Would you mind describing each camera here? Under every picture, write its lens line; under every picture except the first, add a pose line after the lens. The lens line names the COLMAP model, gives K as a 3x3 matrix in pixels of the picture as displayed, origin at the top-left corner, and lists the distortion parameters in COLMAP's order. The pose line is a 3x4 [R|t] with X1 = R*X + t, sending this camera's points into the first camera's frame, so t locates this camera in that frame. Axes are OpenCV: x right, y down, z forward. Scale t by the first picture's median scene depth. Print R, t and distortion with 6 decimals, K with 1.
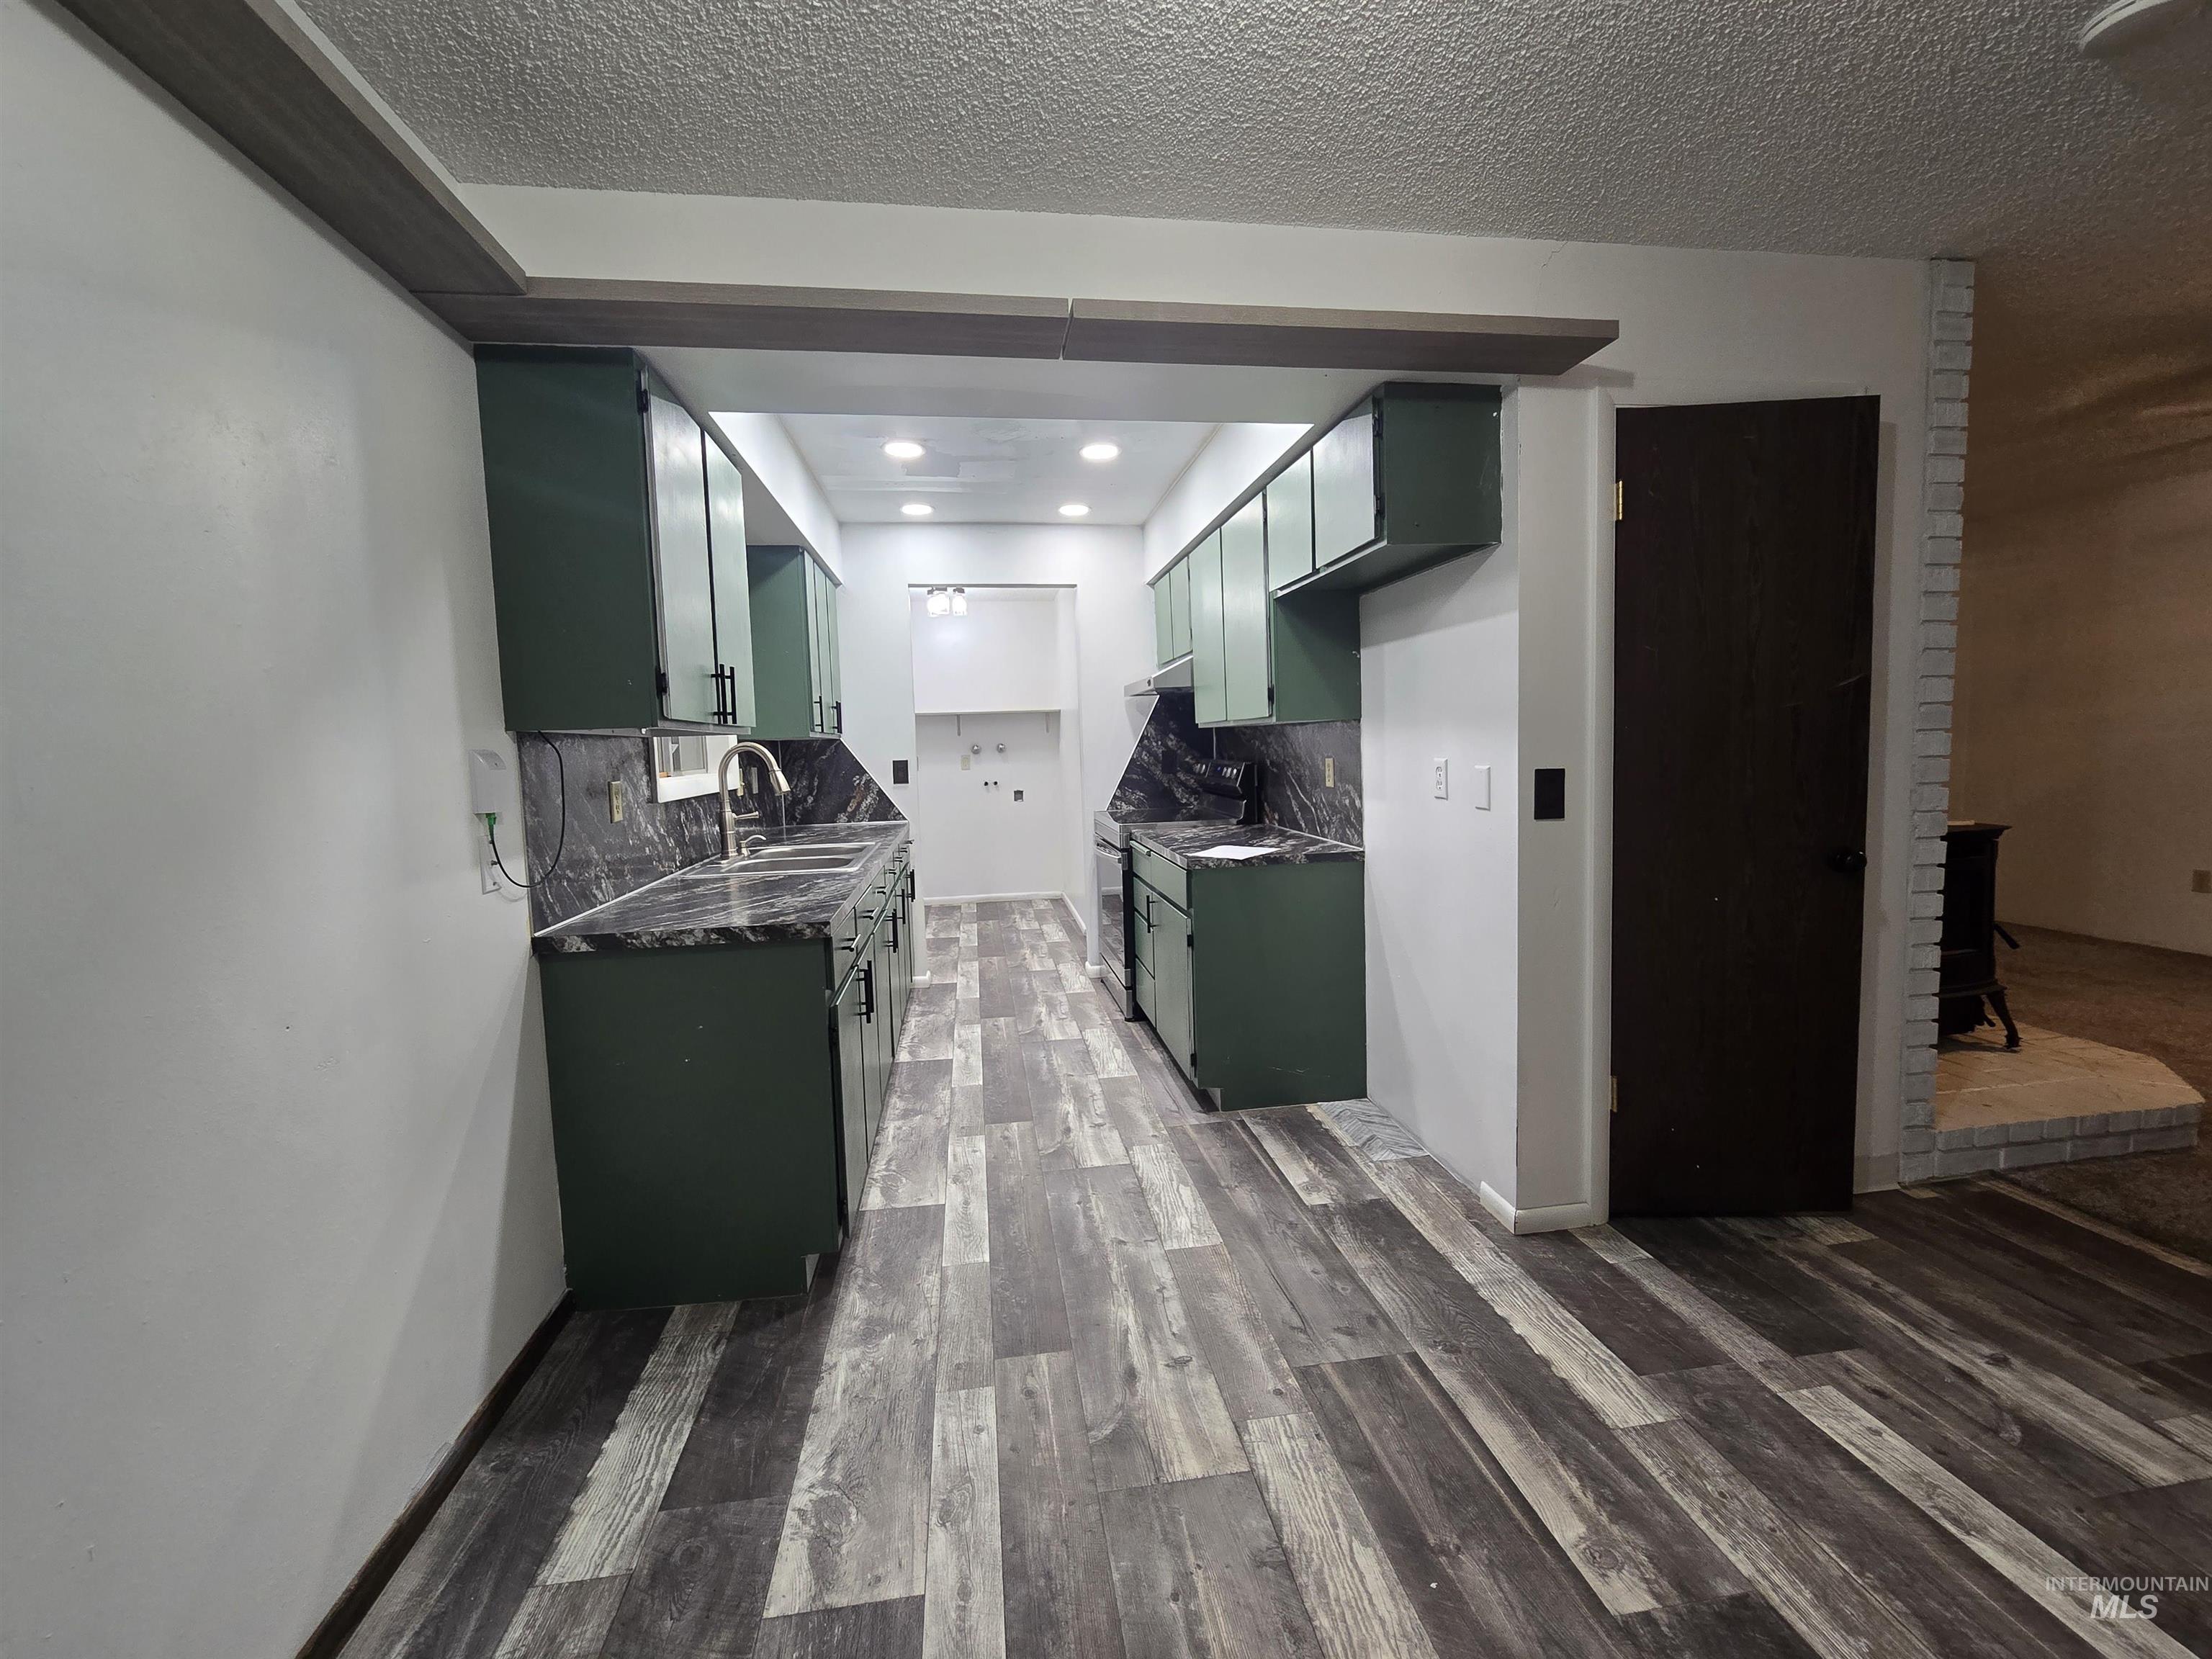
lens RADIAL K [[915.0, 0, 1097.1], [0, 915.0, 805.0], [0, 0, 1]] dist [-0.008662, -0.000043]
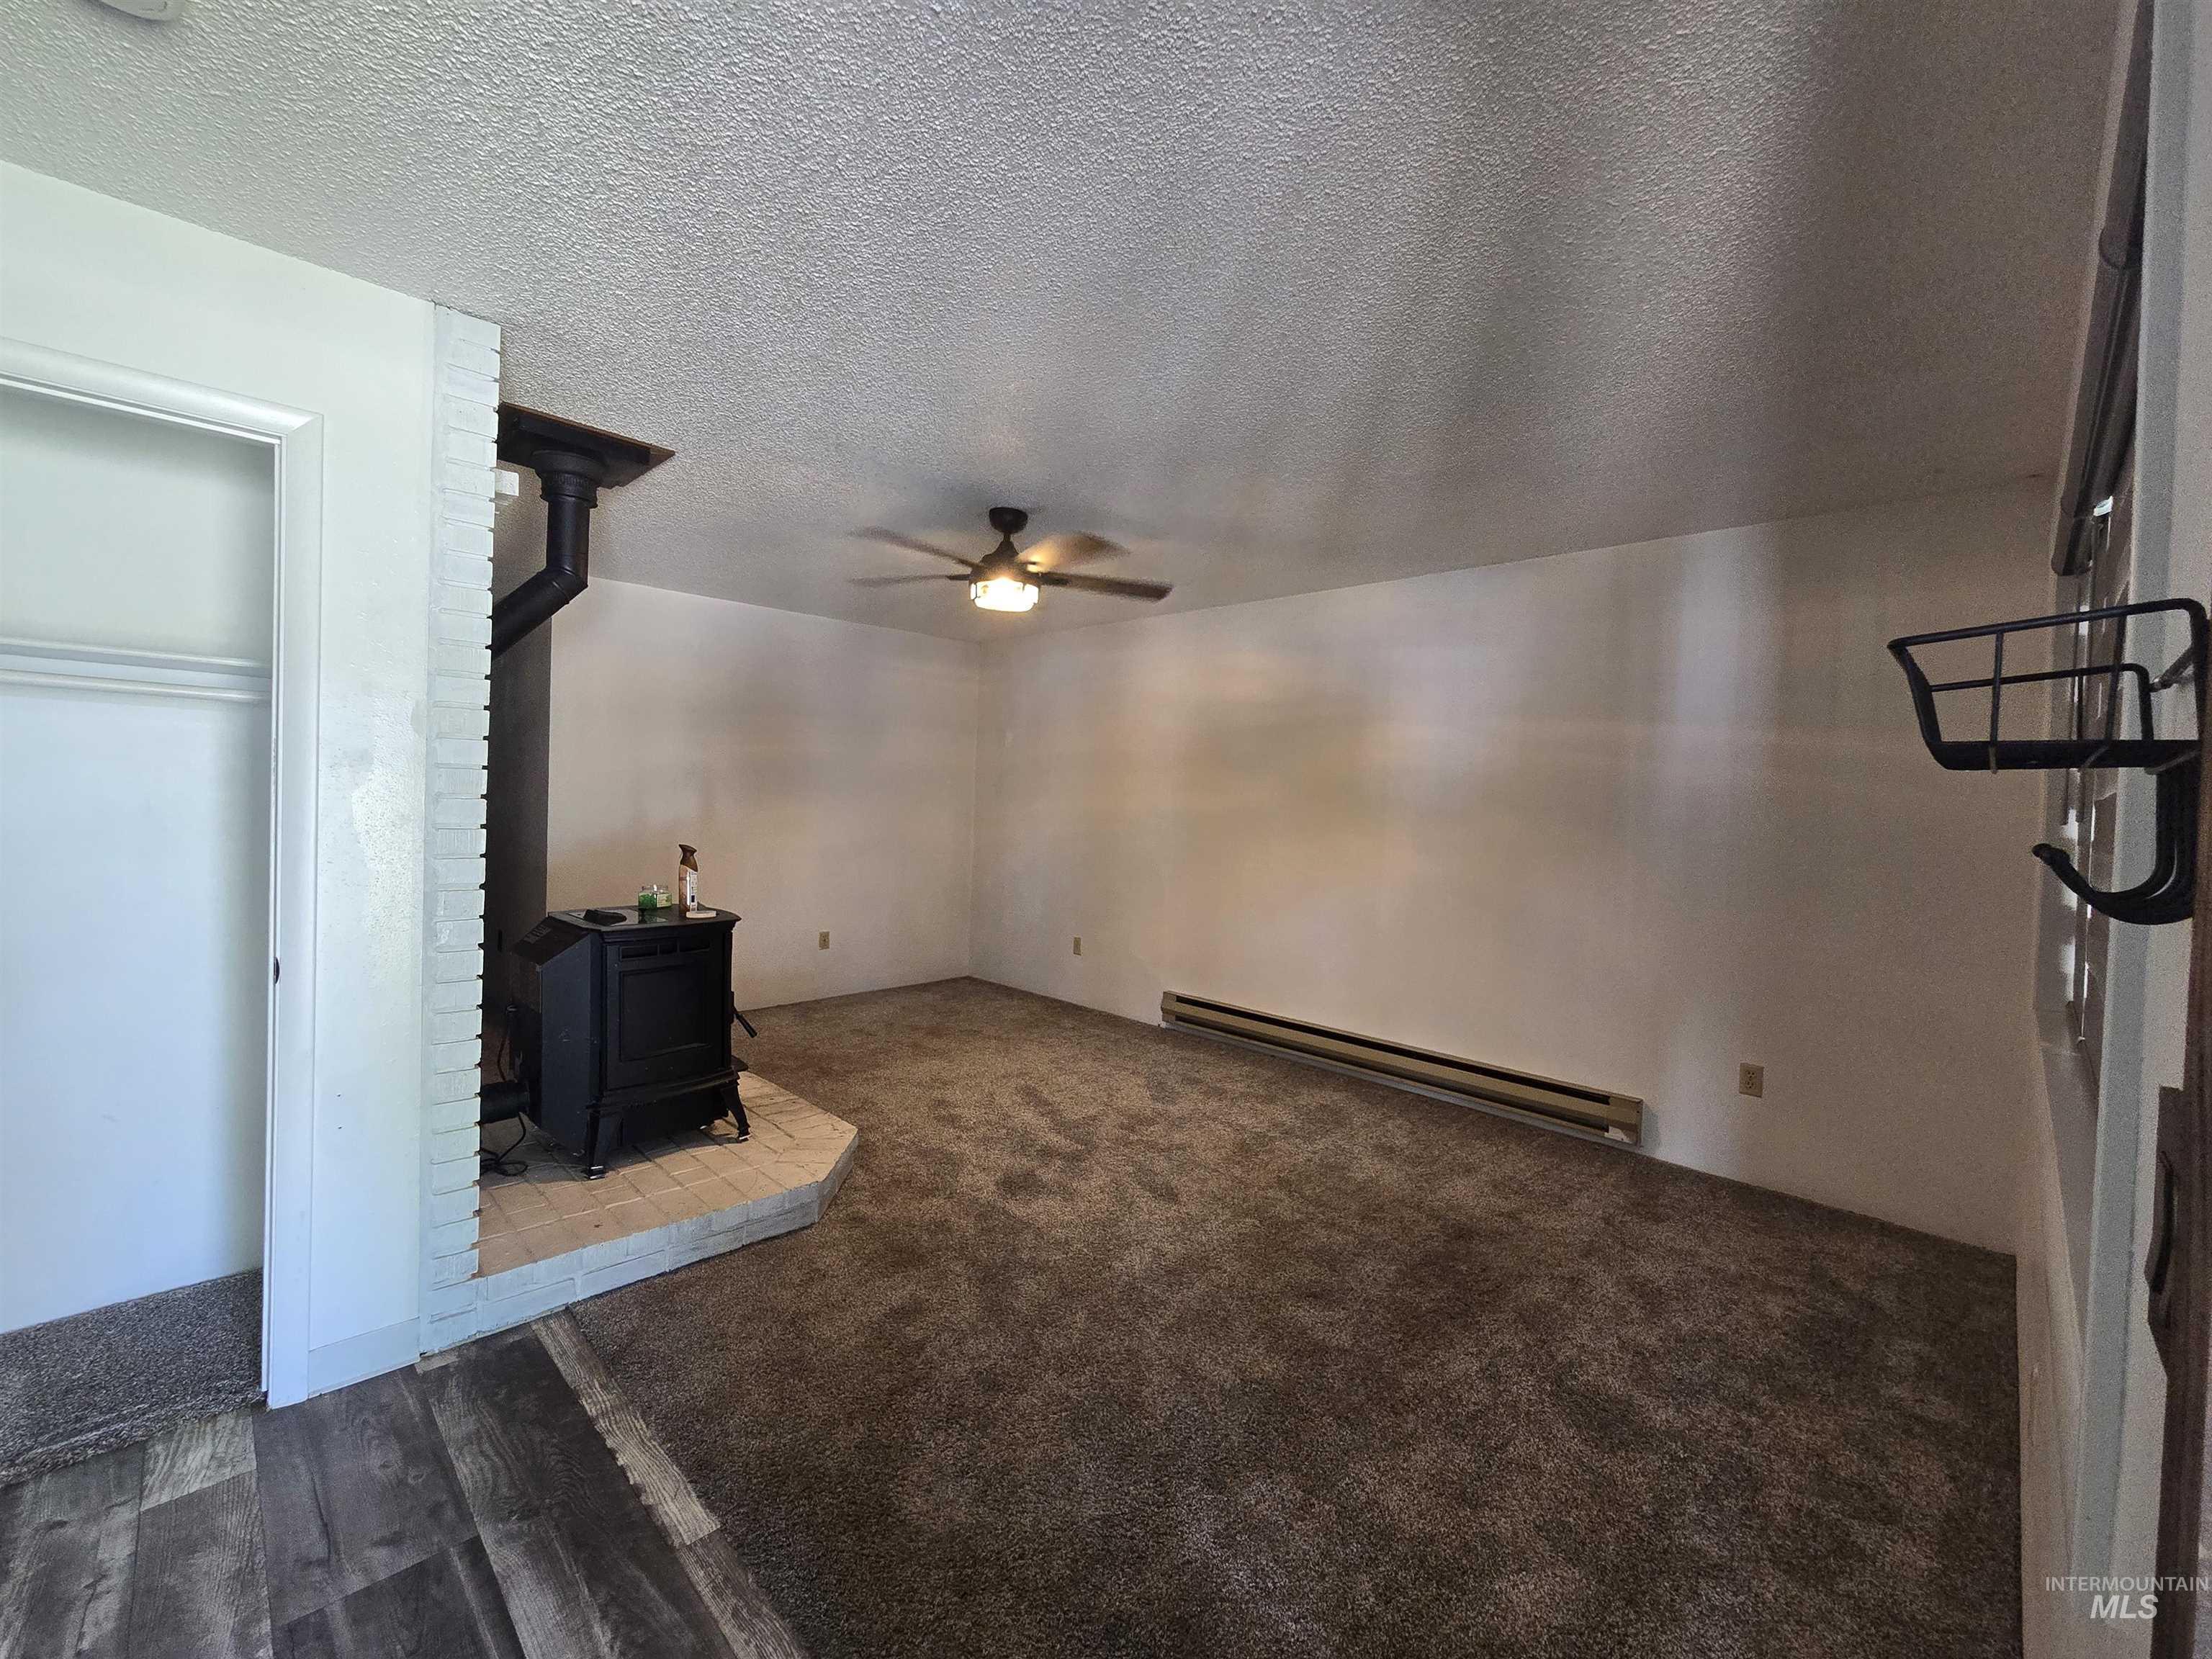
lens RADIAL K [[907.0, 0, 1106.0], [0, 907.0, 829.5], [0, 0, 1]] dist [-0.011780, 0.003522]
pose [[0.800225, 0.023725, 0.599231, 0.269371], [0.000375, 0.999197, -0.040061, -0.013880], [-0.599700, 0.032283, 0.799573, -0.025814]]
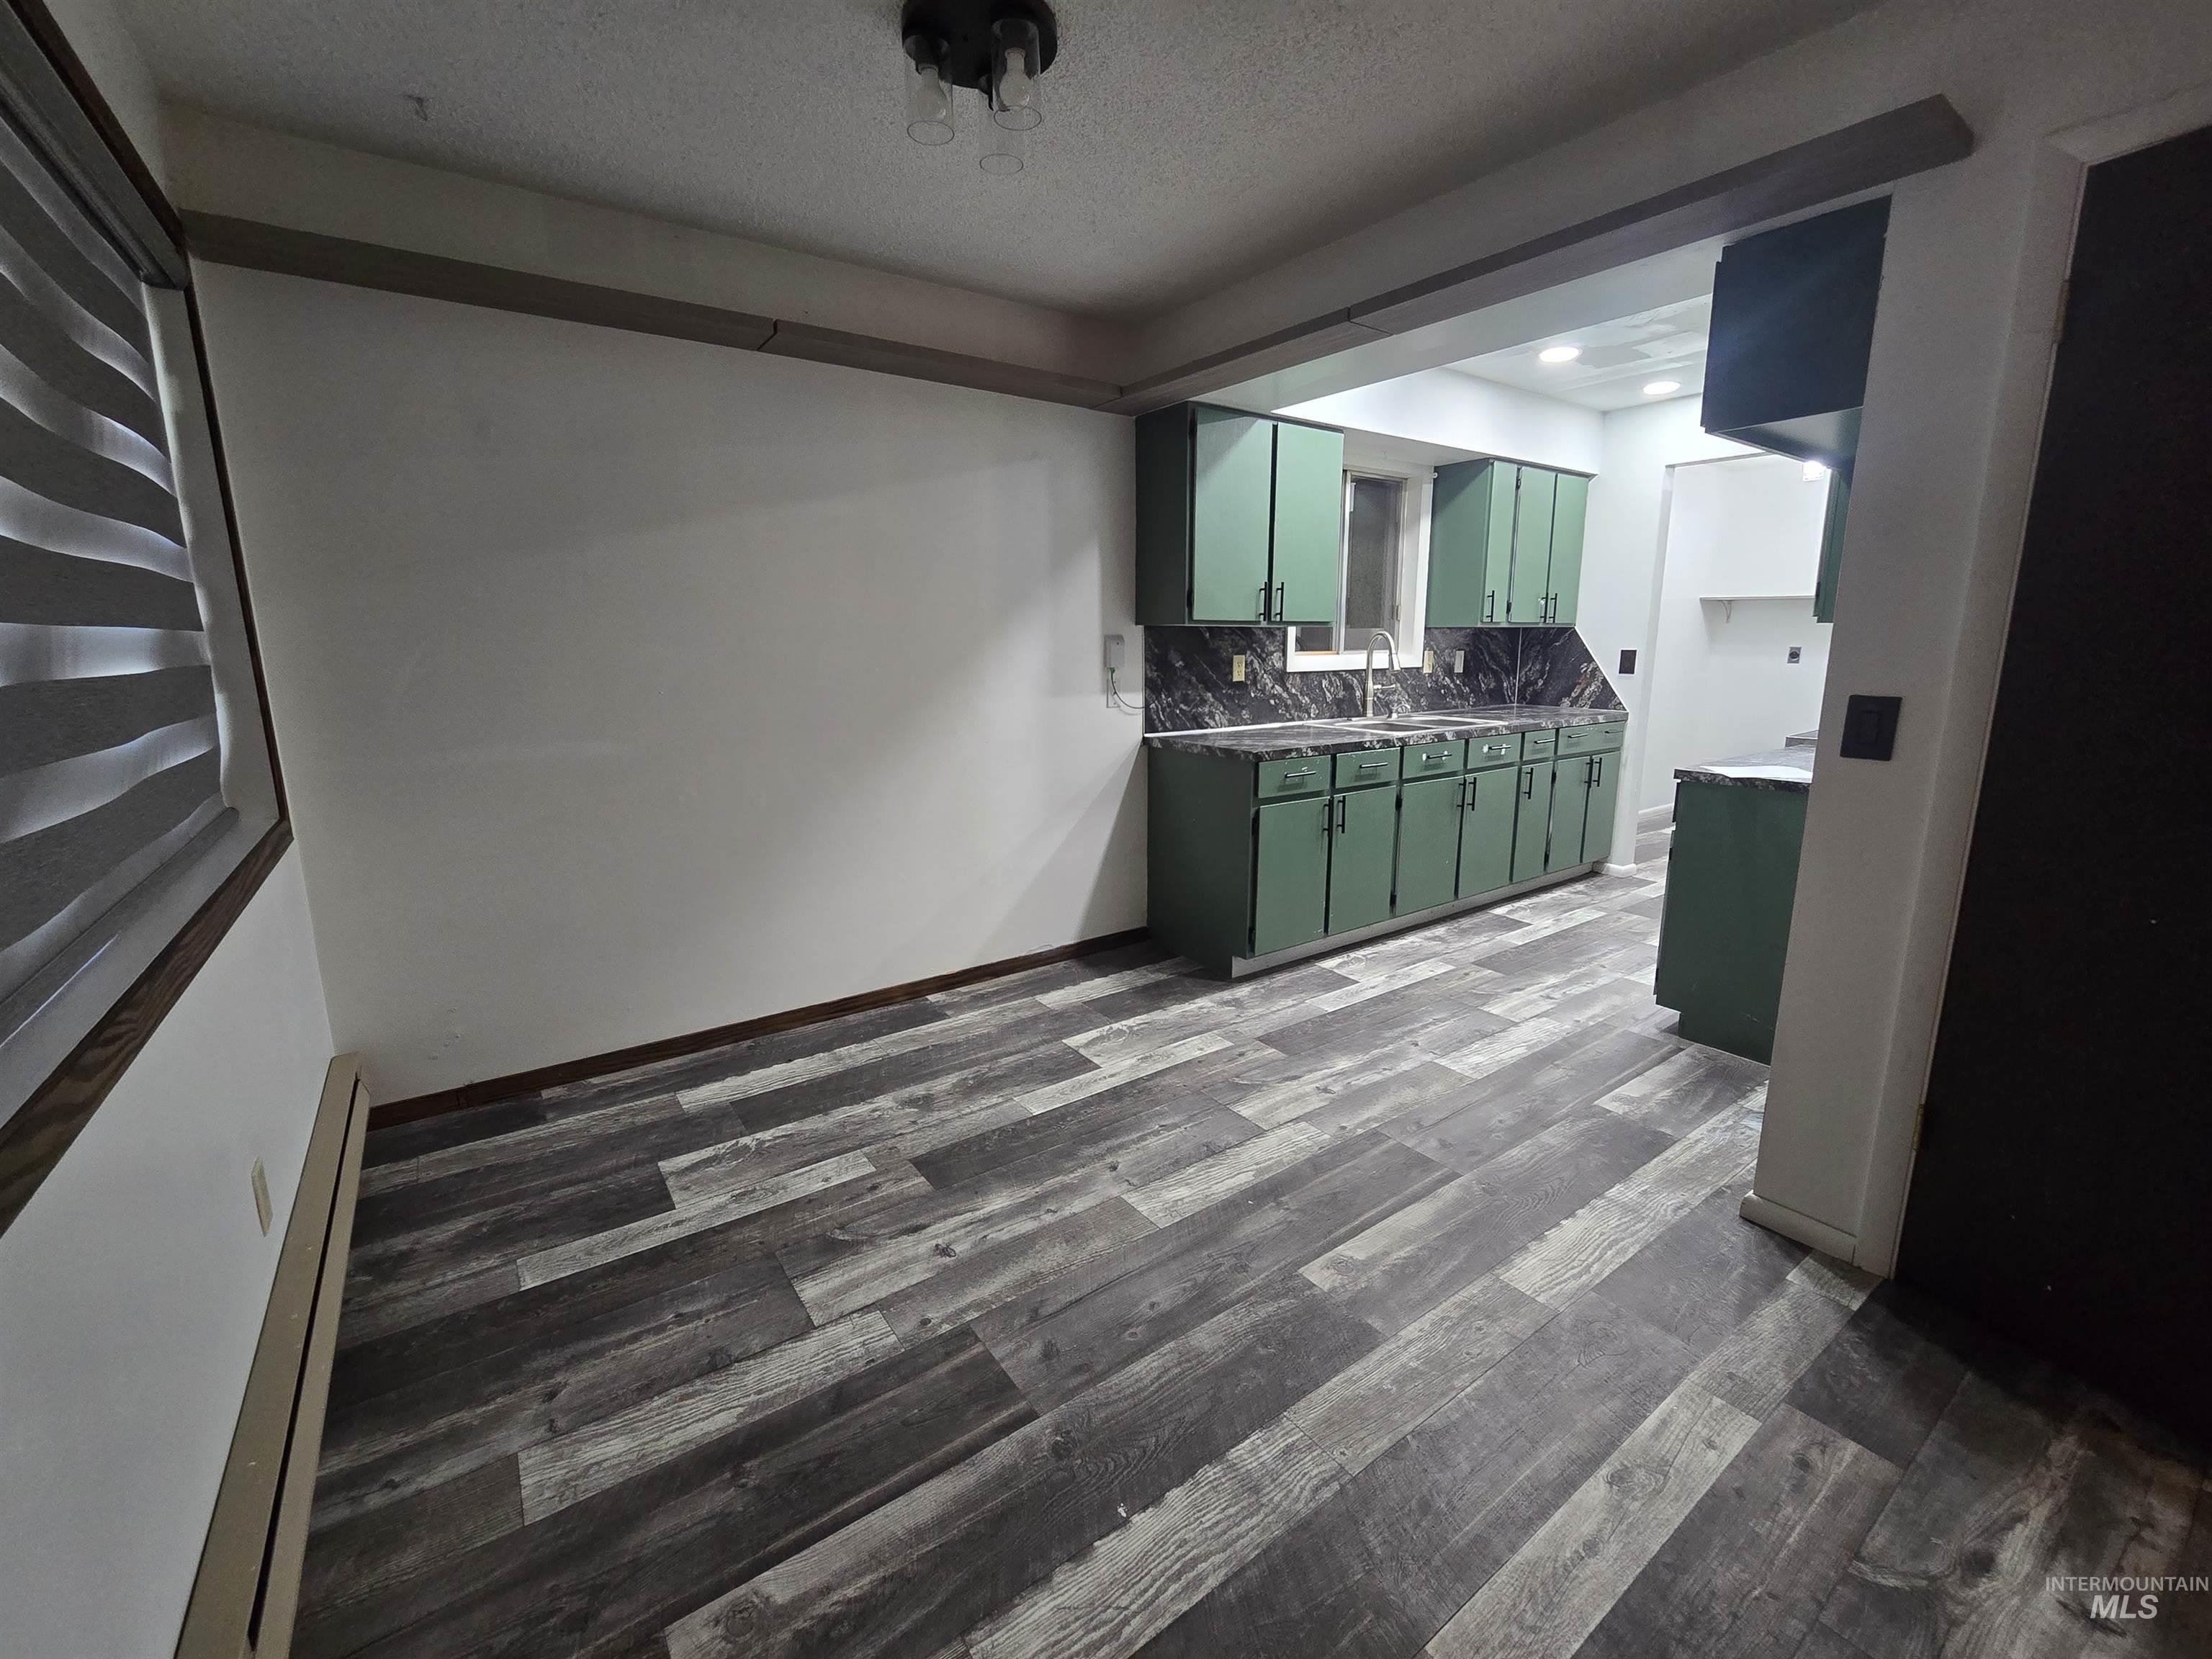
lens RADIAL K [[915.0, 0, 1097.1], [0, 915.0, 805.0], [0, 0, 1]] dist [-0.008662, -0.000043]
pose [[0.458298, 0.190115, -0.868227, 0.955446], [-0.071918, 0.981584, 0.176975, -0.039953], [0.885884, -0.018666, 0.463531, 0.038586]]
